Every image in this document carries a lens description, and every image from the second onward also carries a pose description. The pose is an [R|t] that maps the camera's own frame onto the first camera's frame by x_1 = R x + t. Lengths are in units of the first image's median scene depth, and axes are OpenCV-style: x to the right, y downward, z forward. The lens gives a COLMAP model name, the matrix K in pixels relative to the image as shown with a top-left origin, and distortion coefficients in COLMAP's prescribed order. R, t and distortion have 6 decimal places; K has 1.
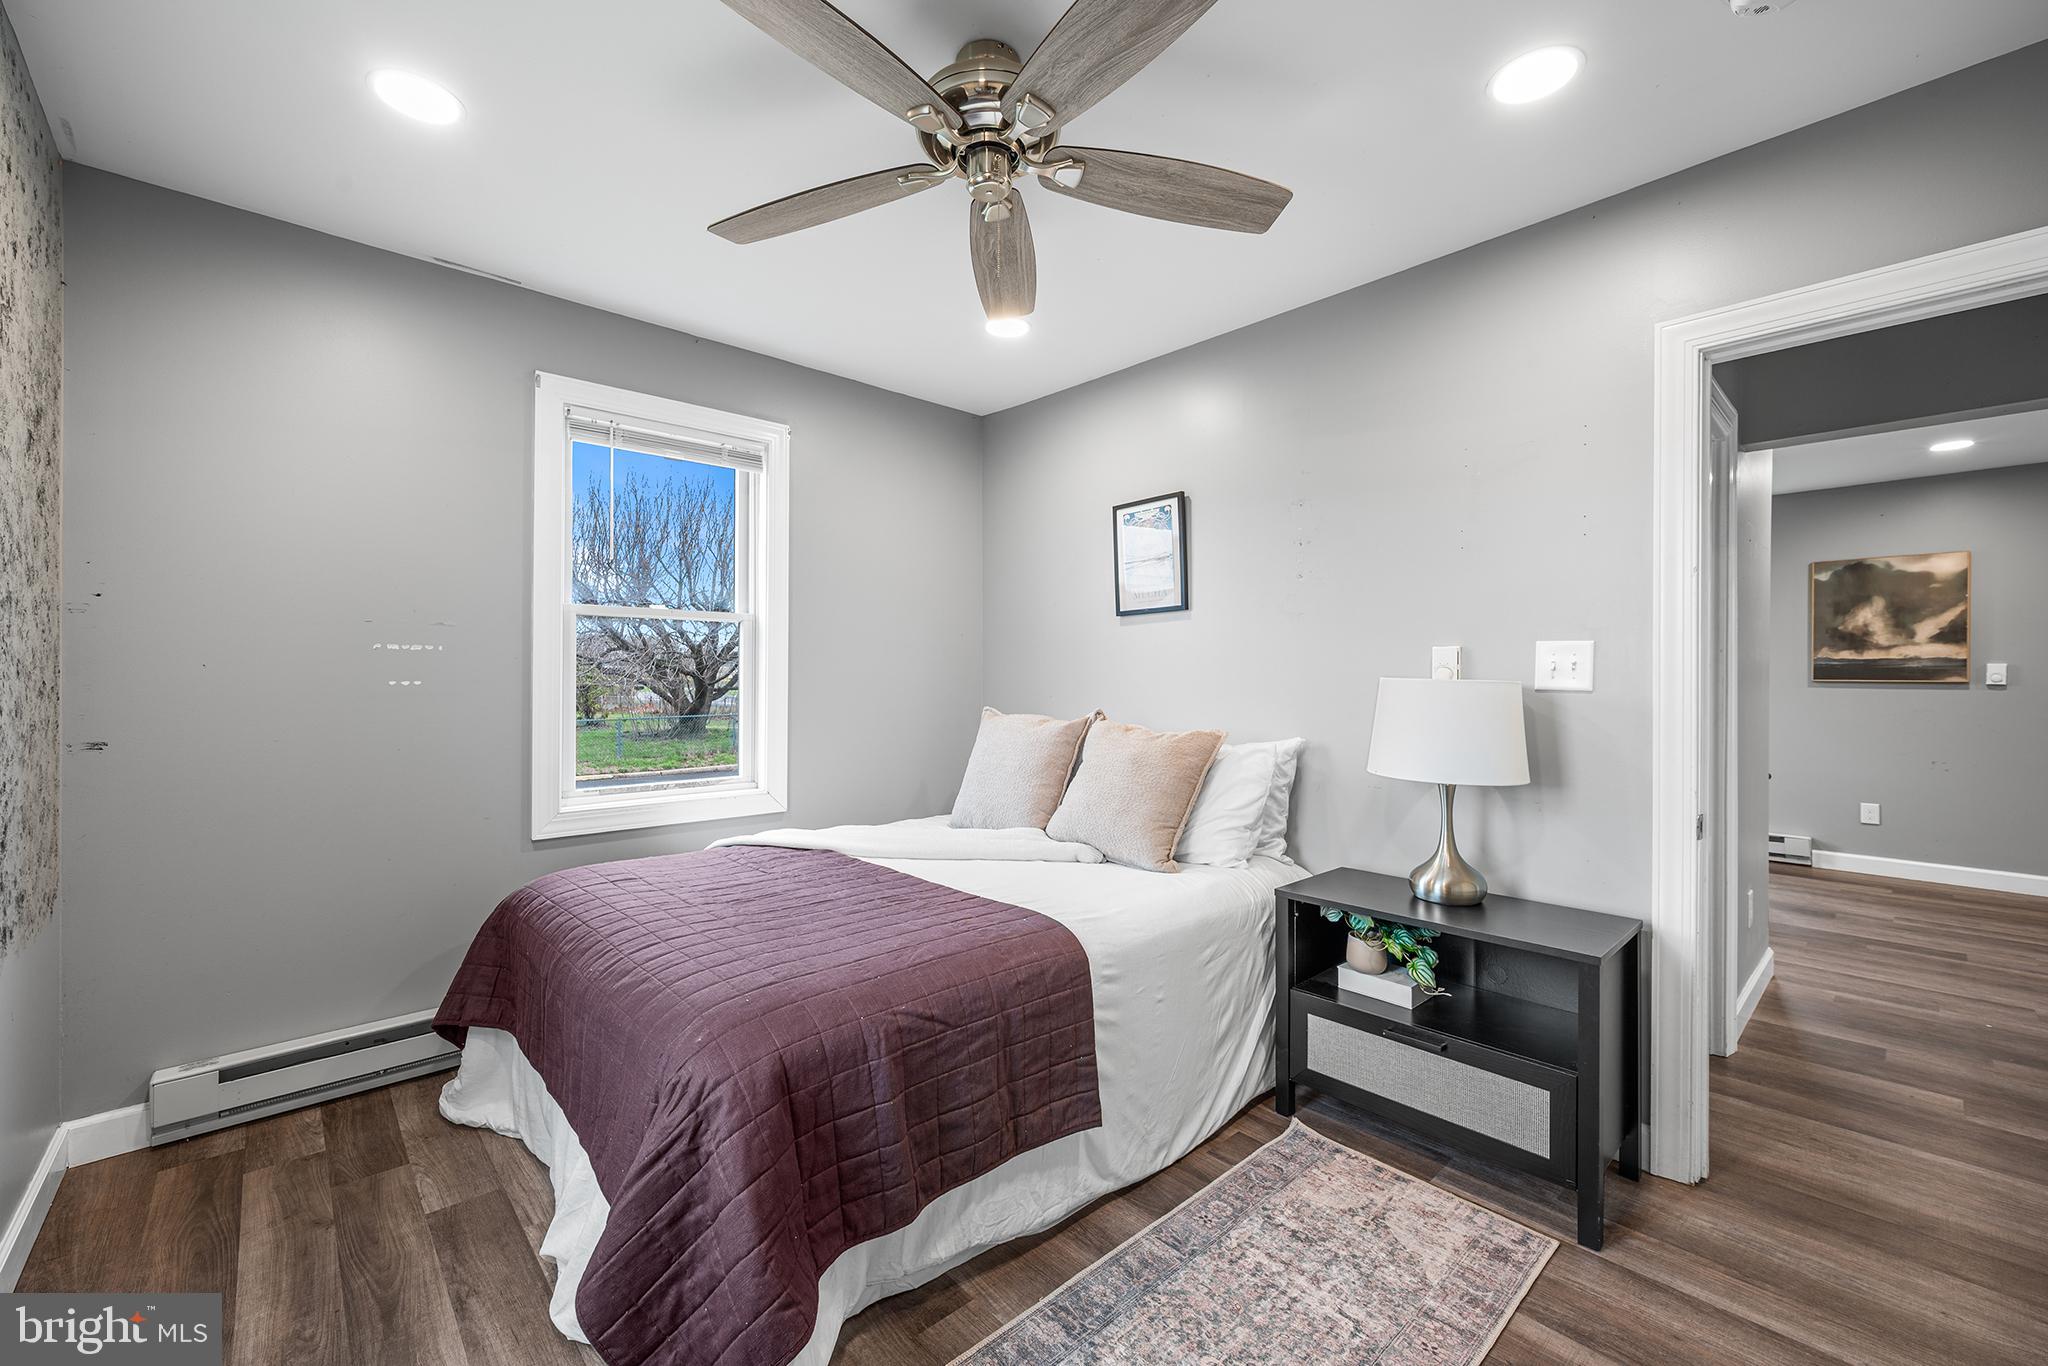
lens RADIAL K [[837.2, 0, 1023.5], [0, 837.2, 675.4], [0, 0, 1]] dist [-0.000731, -0.000281]
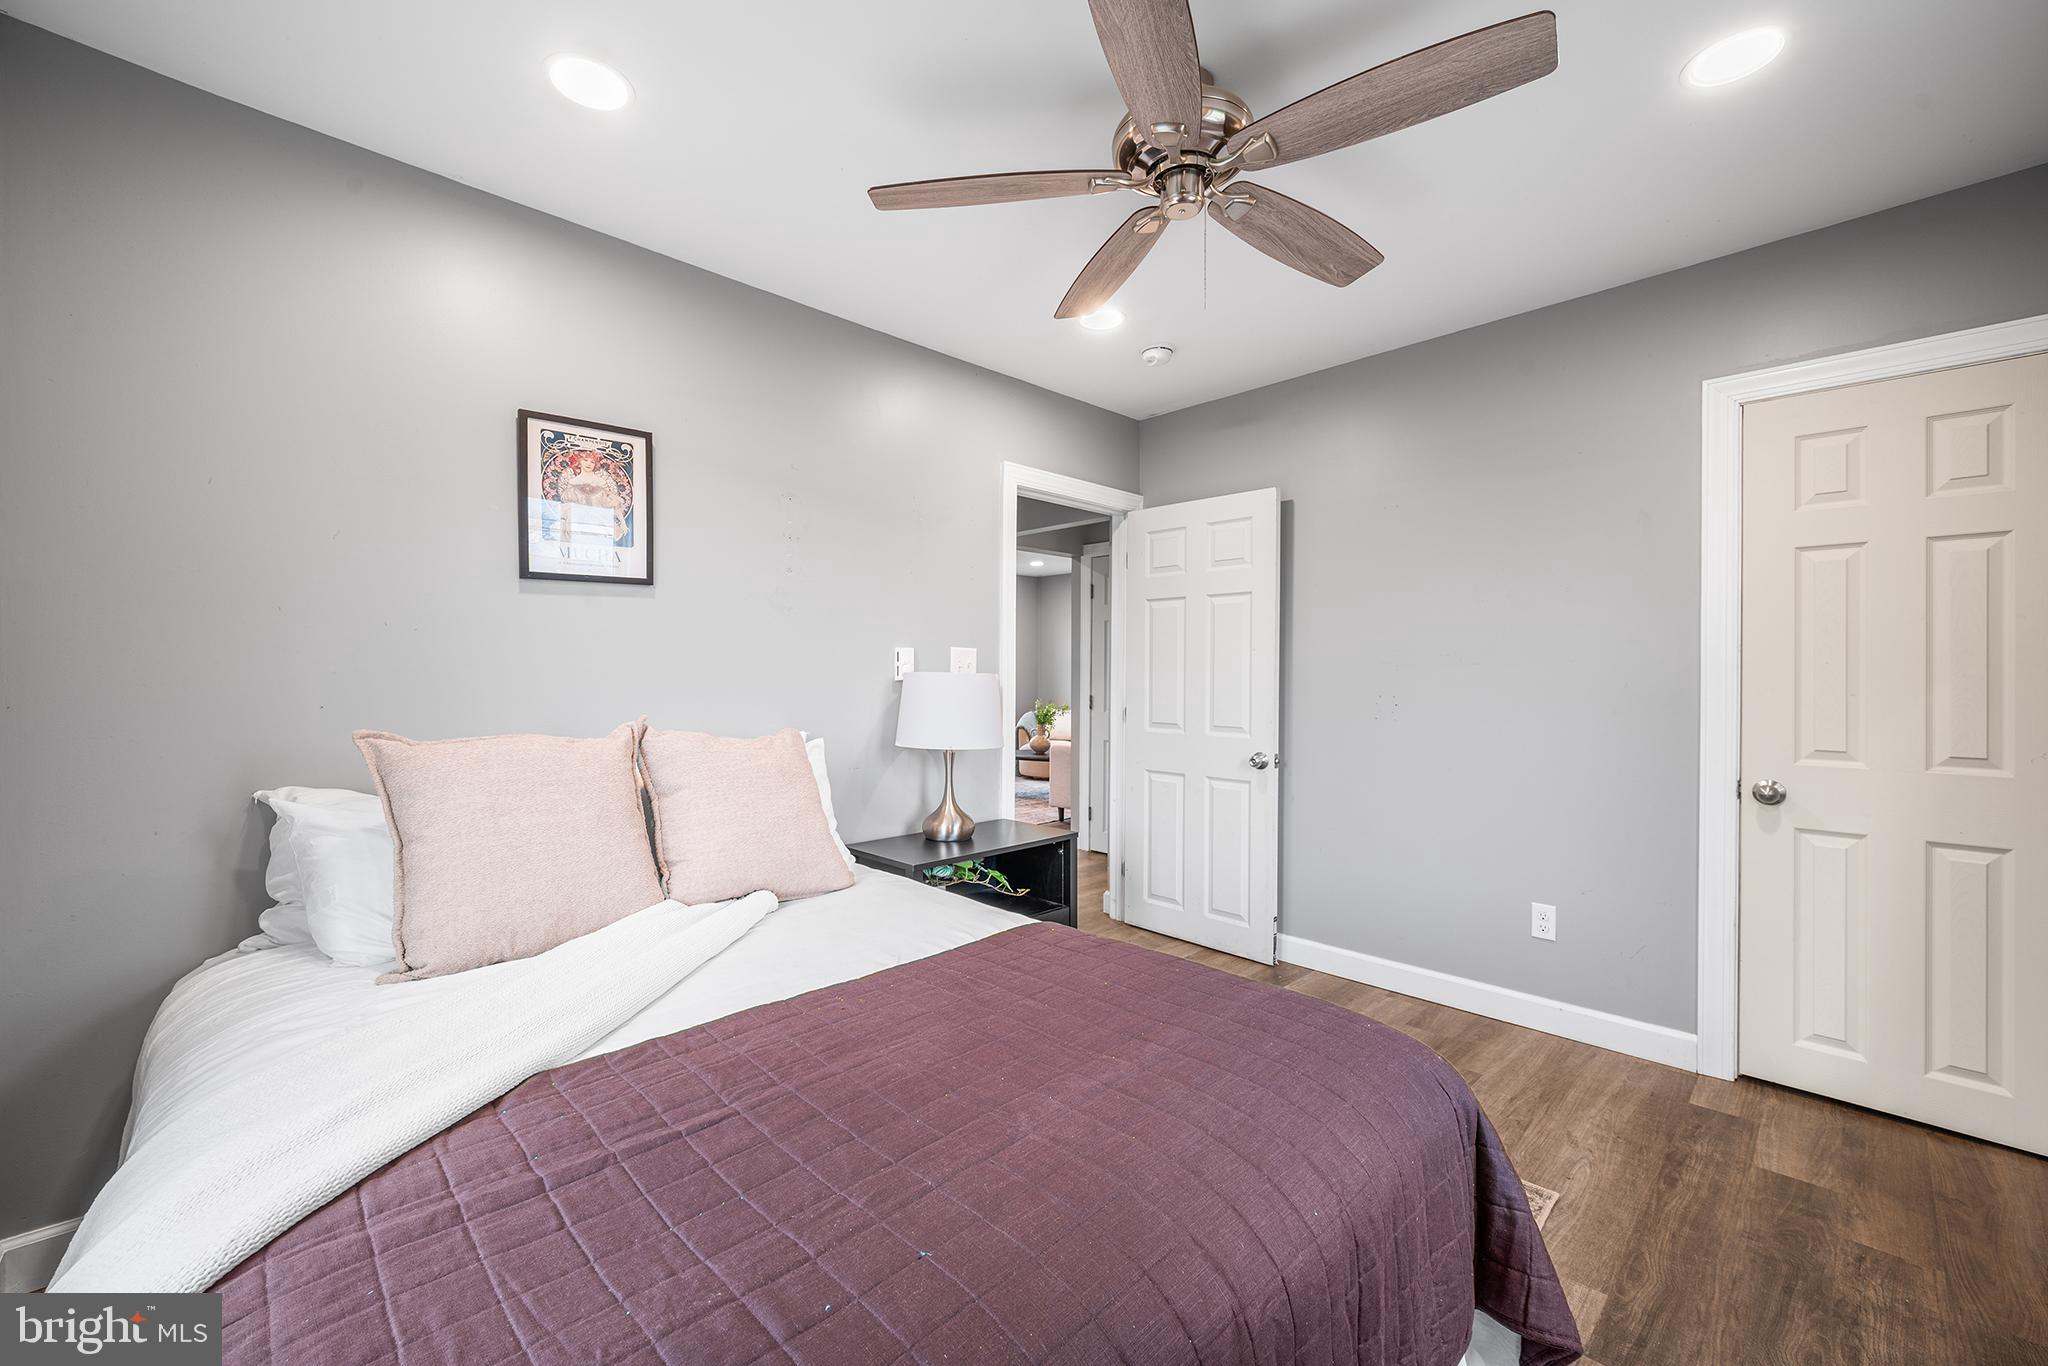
lens RADIAL K [[814.4, 0, 1024.0], [0, 814.4, 683.0], [0, 0, 1]] dist [-0.000171, -0.000129]
pose [[-0.029912, -0.012741, 0.999471, -0.678199], [-0.003266, 0.999915, 0.012649, 0.003392], [-0.999547, -0.002886, -0.029951, 0.778309]]
